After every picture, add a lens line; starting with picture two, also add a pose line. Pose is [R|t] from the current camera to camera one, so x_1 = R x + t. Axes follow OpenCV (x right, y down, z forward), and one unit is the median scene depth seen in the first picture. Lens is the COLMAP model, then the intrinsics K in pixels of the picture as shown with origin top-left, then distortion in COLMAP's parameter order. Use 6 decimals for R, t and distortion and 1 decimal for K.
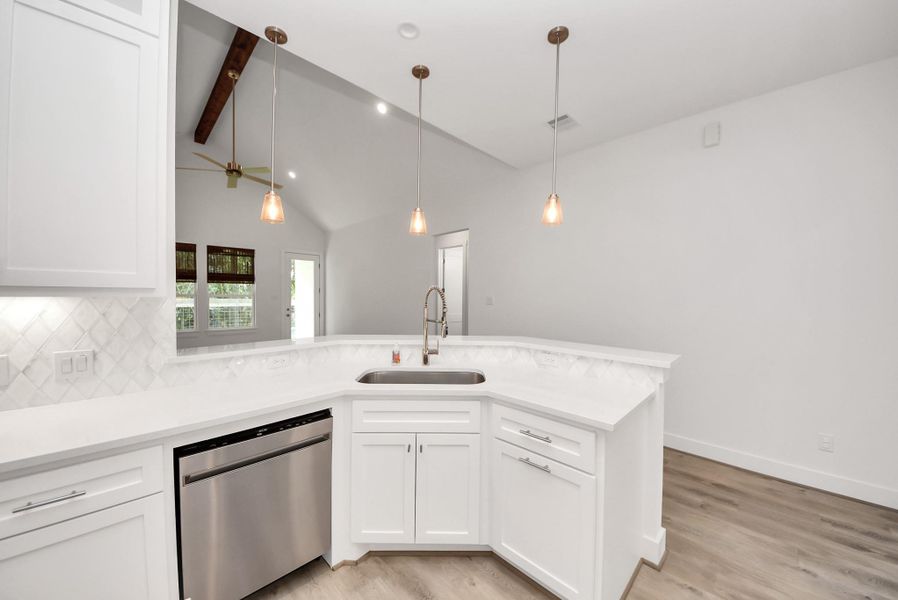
lens RADIAL K [[319.1, 0, 451.9], [0, 319.1, 300.9], [0, 0, 1]] dist [0.038383, -0.024933]
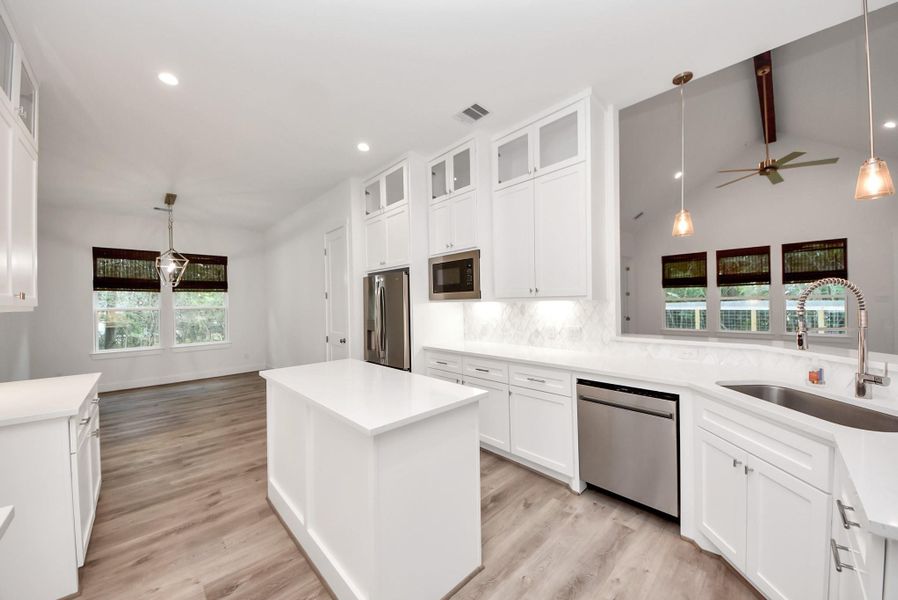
lens RADIAL K [[319.1, 0, 451.9], [0, 319.1, 300.9], [0, 0, 1]] dist [0.038383, -0.024933]
pose [[-0.032736, -0.011339, -0.999400, 0.600571], [0.000030, 0.999936, -0.011346, 0.009621], [0.999464, -0.000401, -0.032733, 0.175503]]
